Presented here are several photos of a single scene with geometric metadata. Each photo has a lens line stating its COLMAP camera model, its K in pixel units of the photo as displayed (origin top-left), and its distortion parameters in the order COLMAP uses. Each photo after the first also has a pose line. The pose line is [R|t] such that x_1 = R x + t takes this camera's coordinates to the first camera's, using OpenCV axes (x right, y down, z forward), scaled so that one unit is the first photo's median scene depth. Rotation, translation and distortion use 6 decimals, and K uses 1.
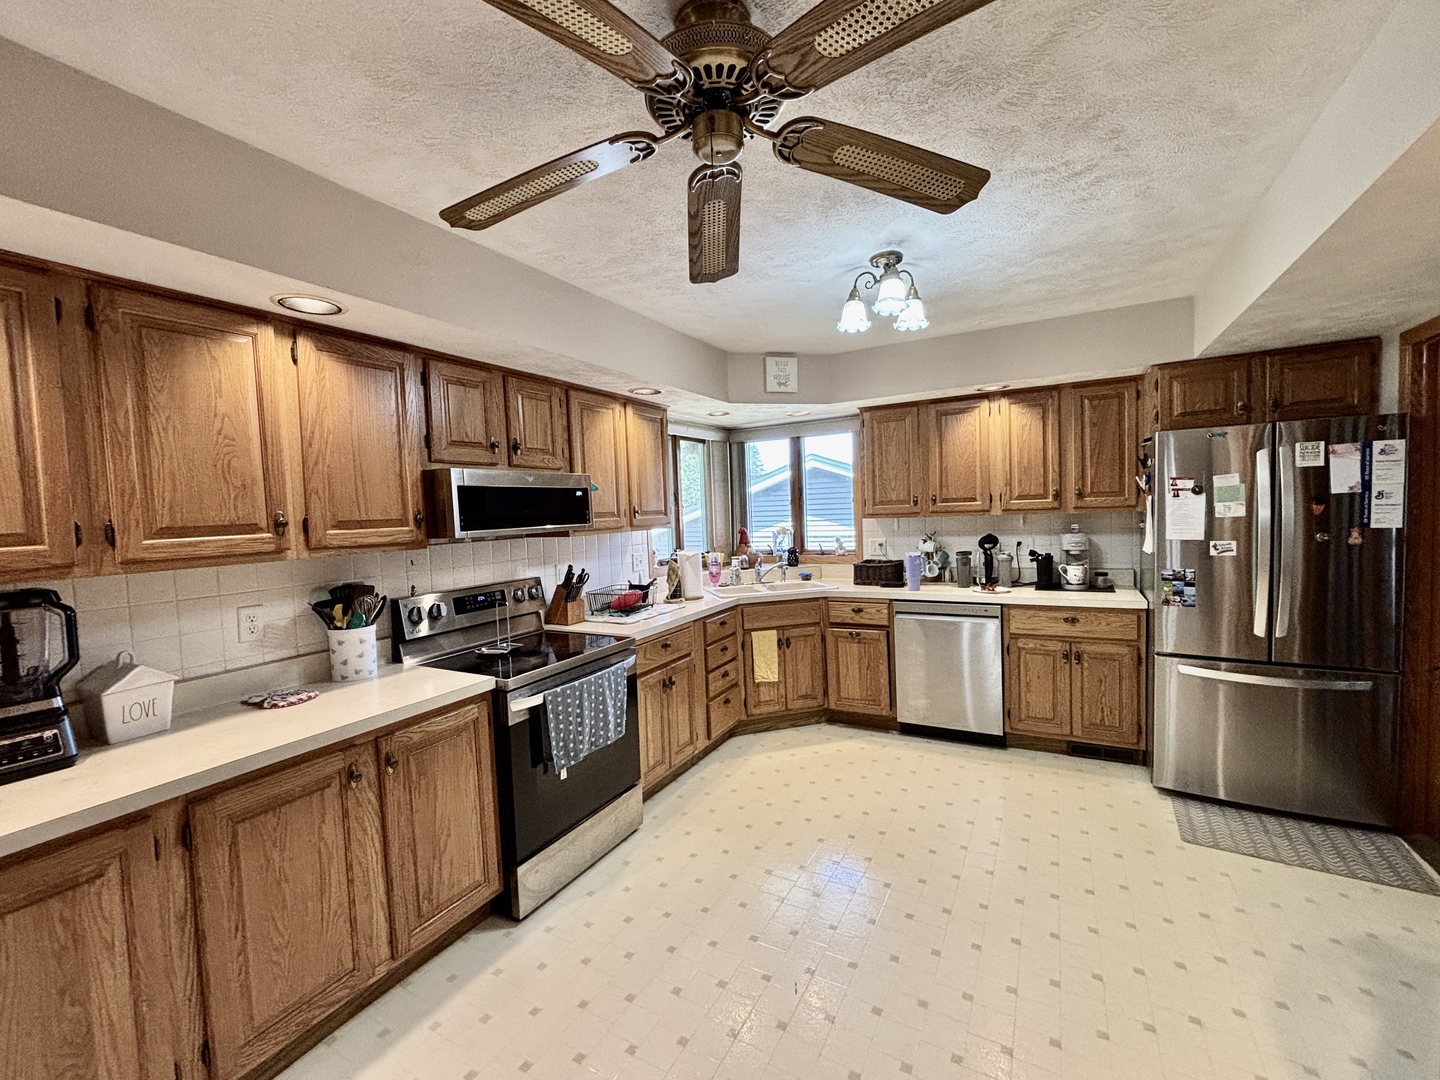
lens RADIAL K [[602.9, 0, 726.1], [0, 602.9, 538.8], [0, 0, 1]] dist [-0.004610, 0.000943]
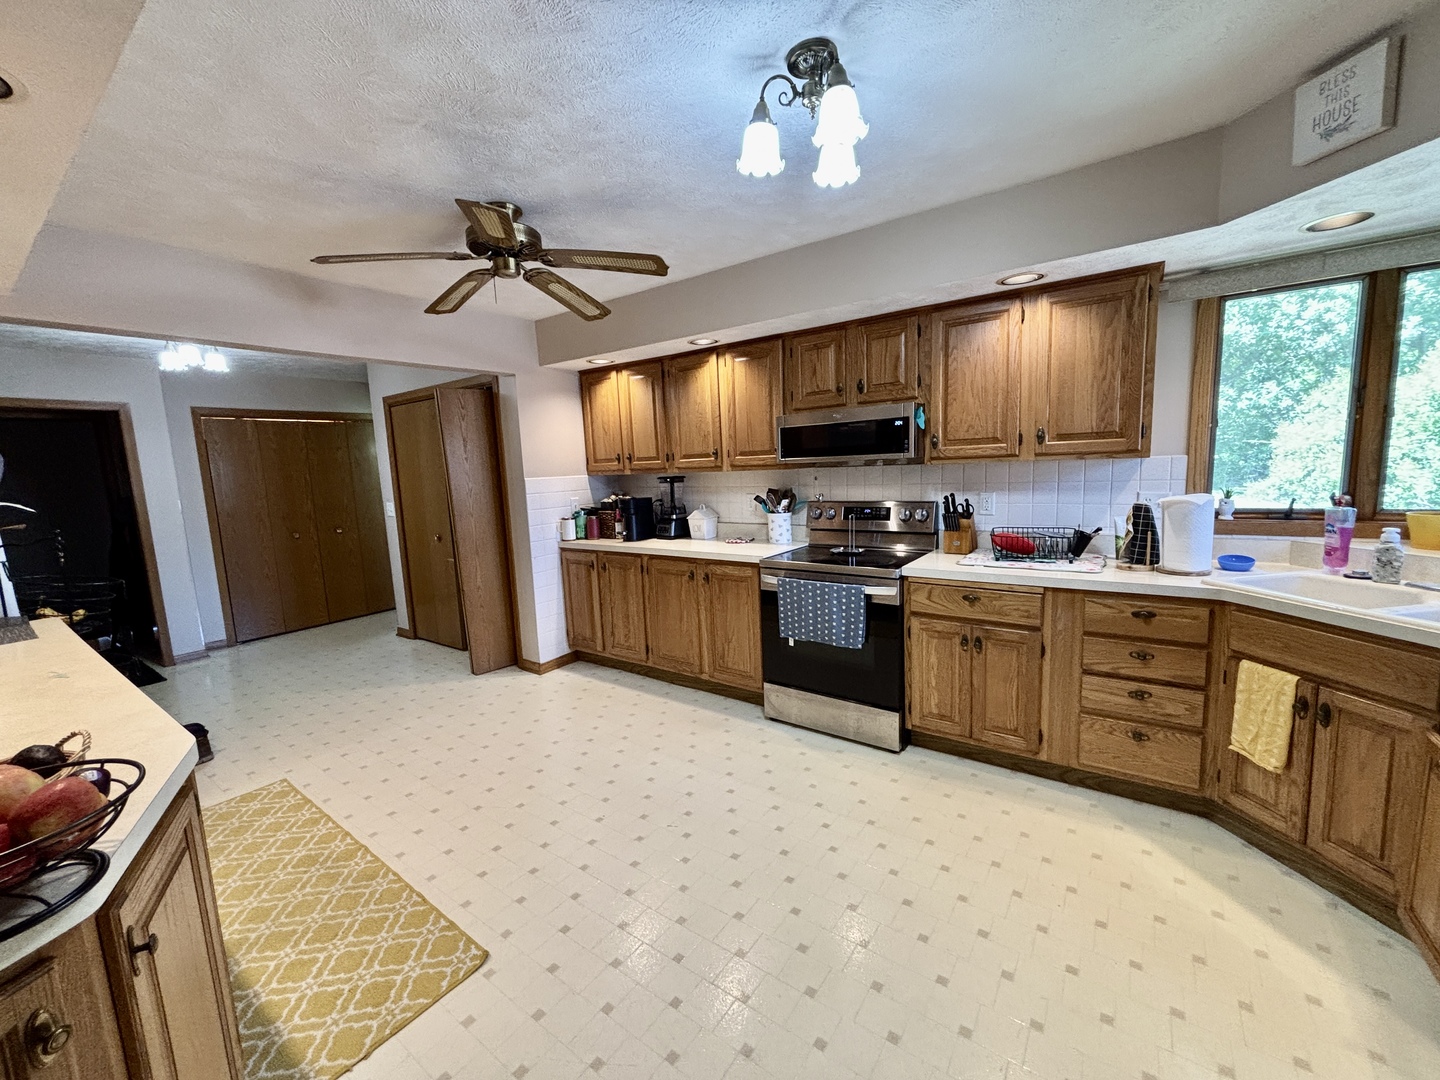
lens RADIAL K [[590.9, 0, 727.5], [0, 590.9, 539.4], [0, 0, 1]] dist [-0.015488, 0.004659]
pose [[-0.140588, 0.183254, -0.972961, 0.982605], [0.009052, 0.982918, 0.183822, -0.081712], [0.990027, 0.017036, -0.139846, 1.020457]]
